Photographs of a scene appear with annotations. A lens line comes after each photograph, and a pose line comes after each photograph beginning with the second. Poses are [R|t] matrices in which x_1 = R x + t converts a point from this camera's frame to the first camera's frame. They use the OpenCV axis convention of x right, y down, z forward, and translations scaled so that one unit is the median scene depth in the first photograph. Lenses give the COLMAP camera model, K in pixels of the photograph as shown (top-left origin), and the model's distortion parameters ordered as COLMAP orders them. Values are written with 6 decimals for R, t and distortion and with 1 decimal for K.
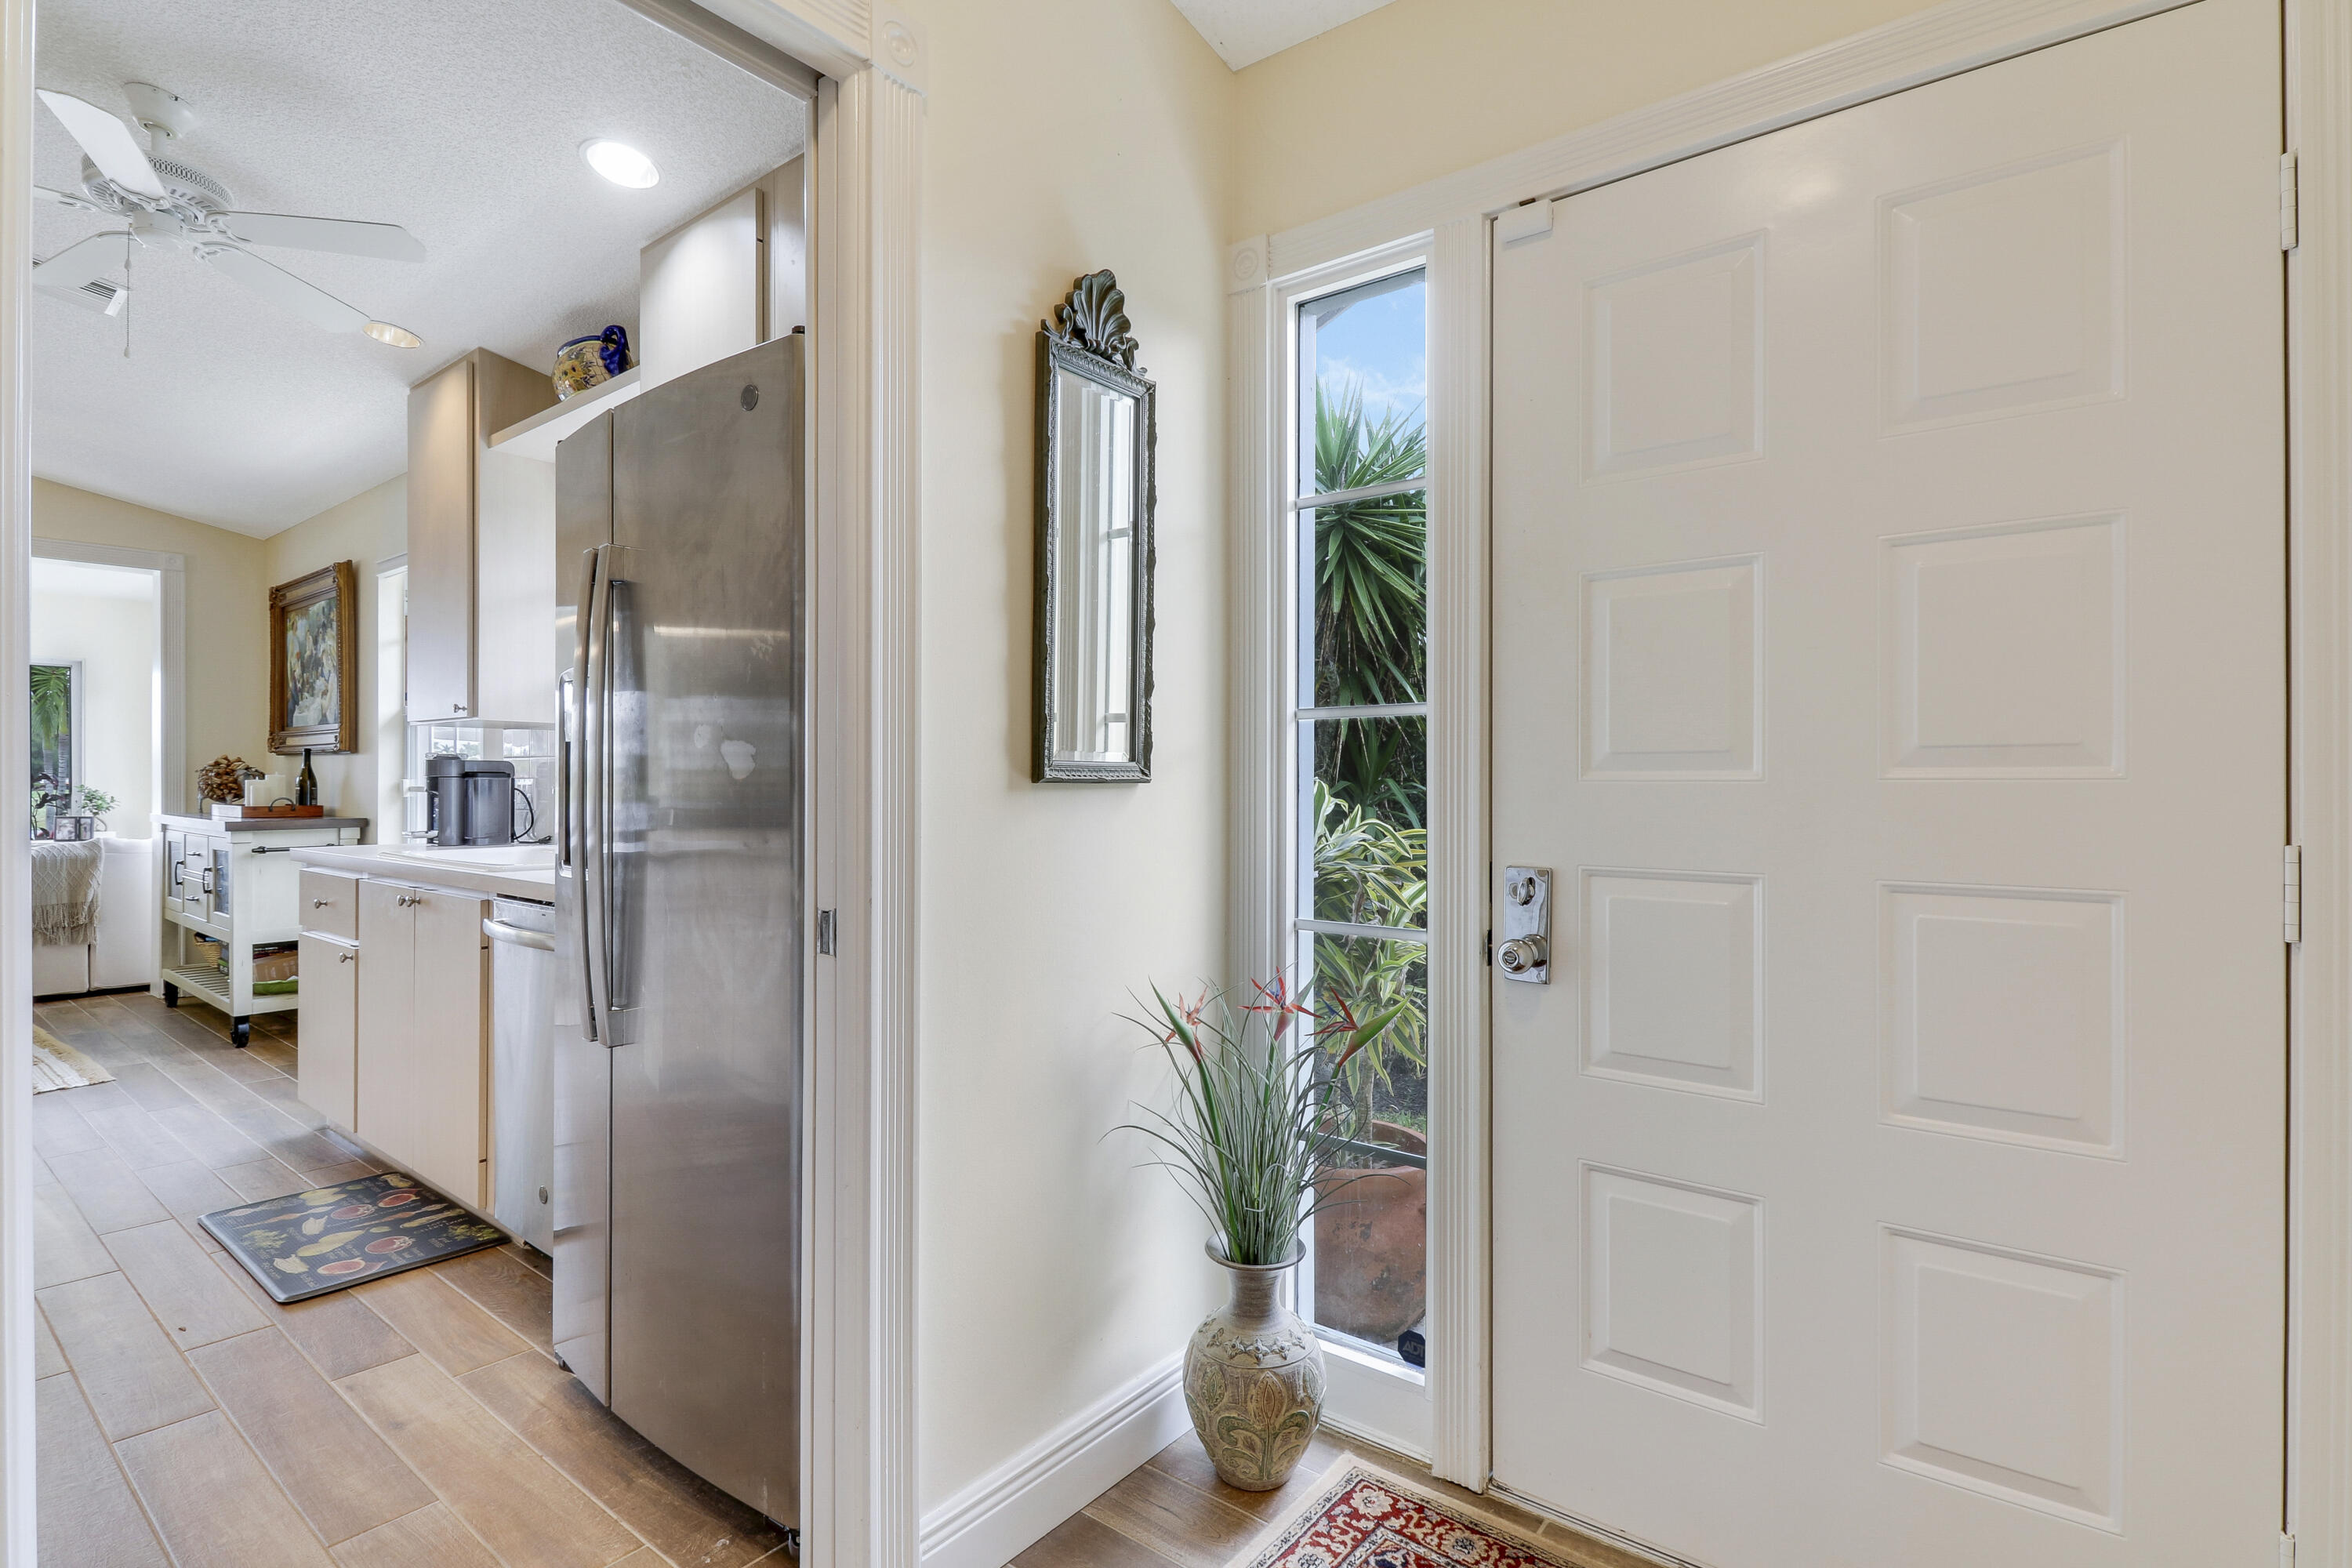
lens RADIAL K [[1123.7, 0, 1176.0], [0, 1123.7, 784.0], [0, 0, 1]] dist [-0.000907, -0.009809]
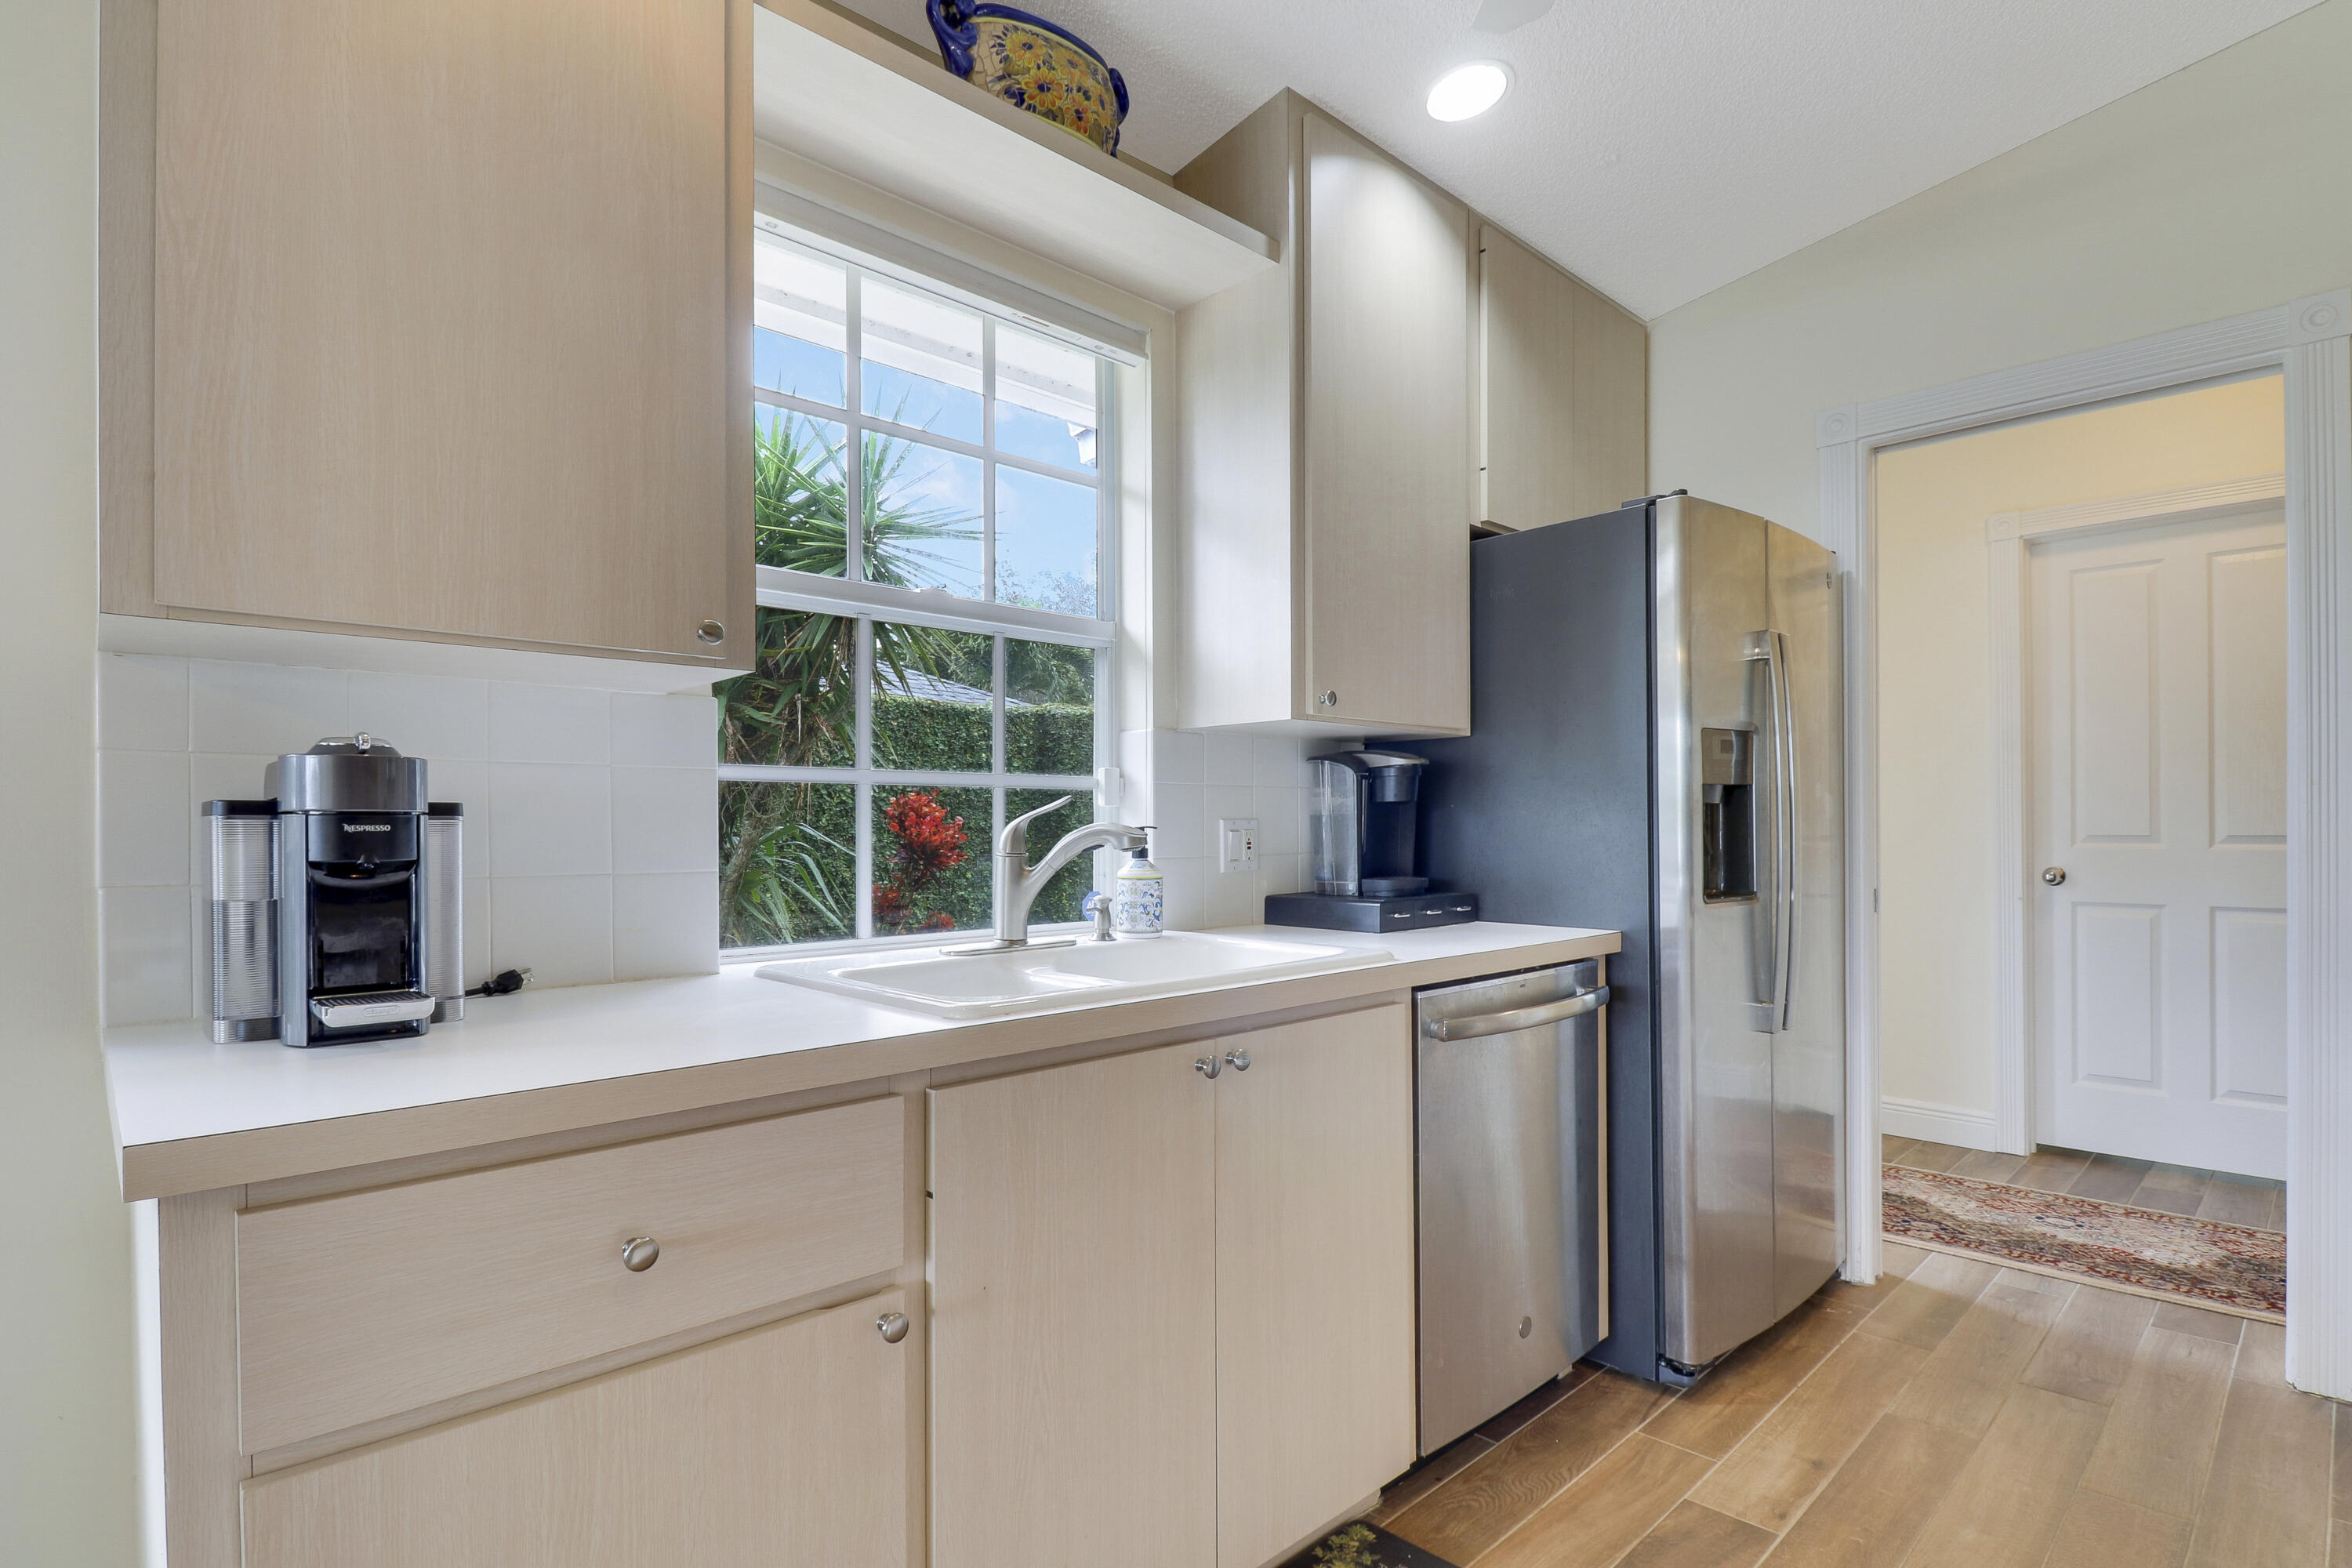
lens RADIAL K [[1151.4, 0, 1146.5], [0, 1151.4, 831.1], [0, 0, 1]] dist [0.004208, -0.013526]
pose [[0.152479, -0.002661, 0.988303, -0.698309], [0.008797, 0.999960, 0.001335, -0.000782], [-0.988268, 0.008490, 0.152496, 0.553206]]
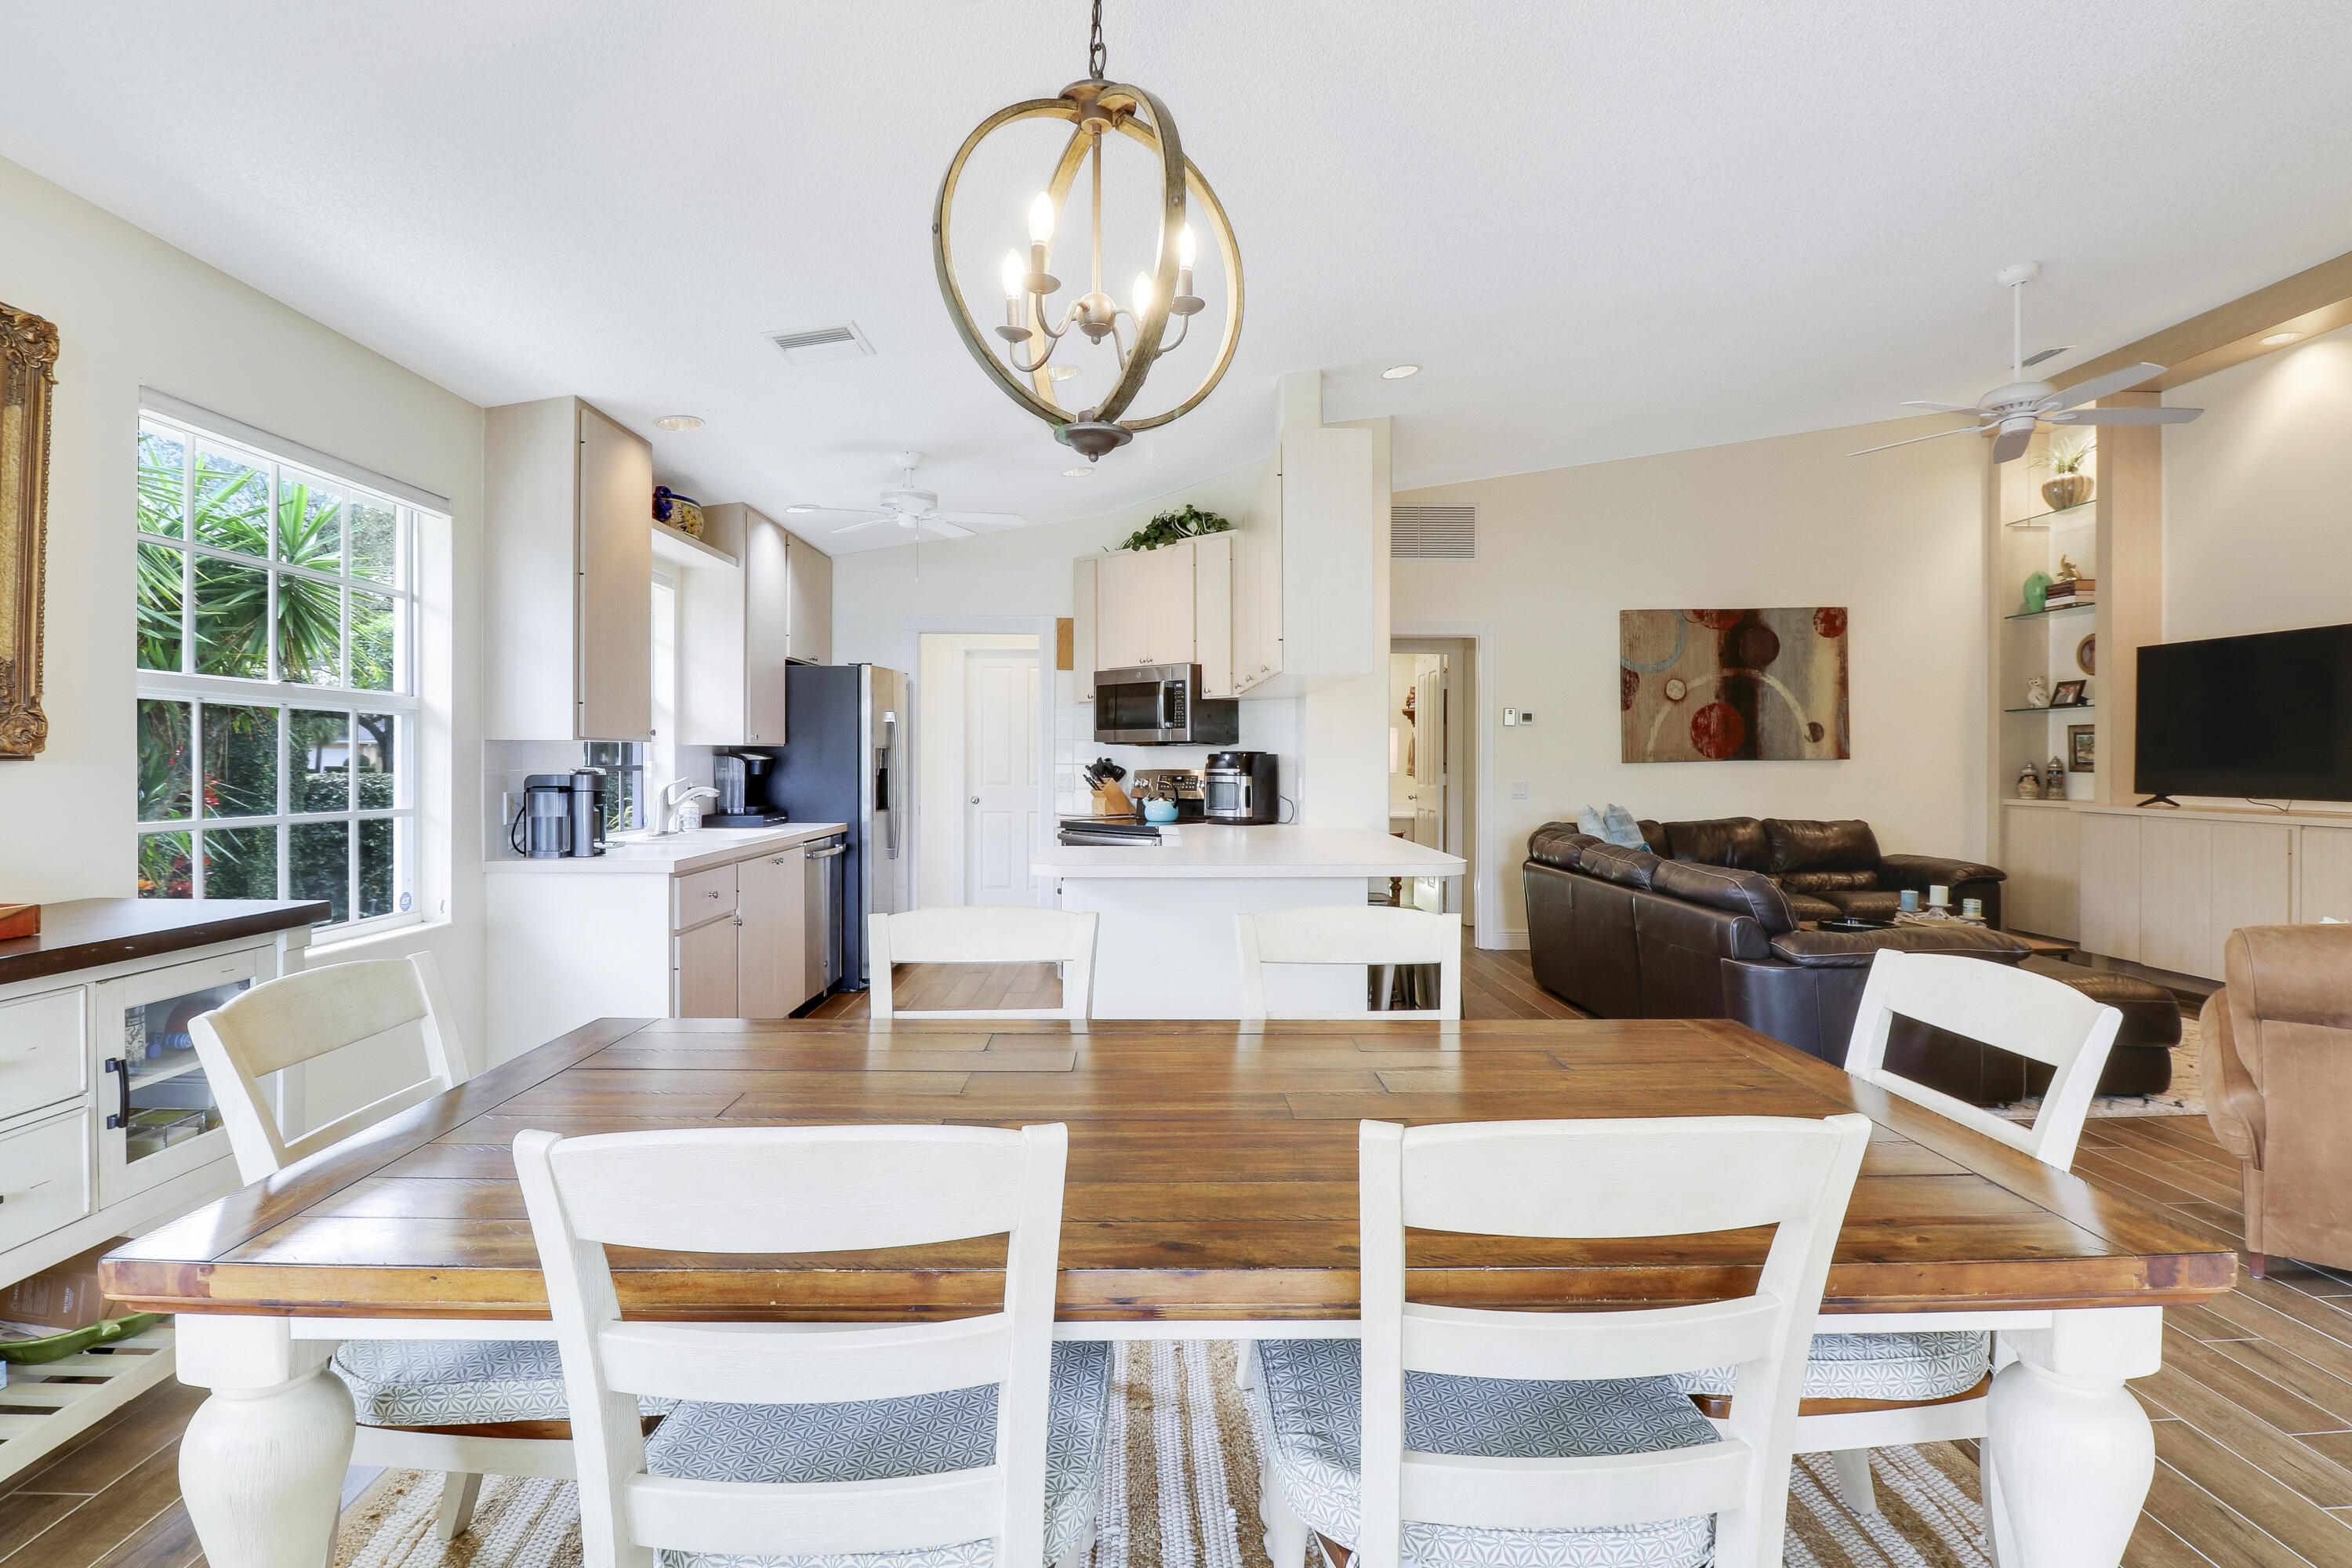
lens RADIAL K [[1158.4, 0, 1172.3], [0, 1158.4, 766.1], [0, 0, 1]] dist [0.002466, -0.013751]
pose [[-0.635380, -0.005852, 0.772178, -1.380366], [0.001015, 0.999964, 0.008414, -0.029584], [-0.772199, 0.006130, -0.635351, 0.948103]]
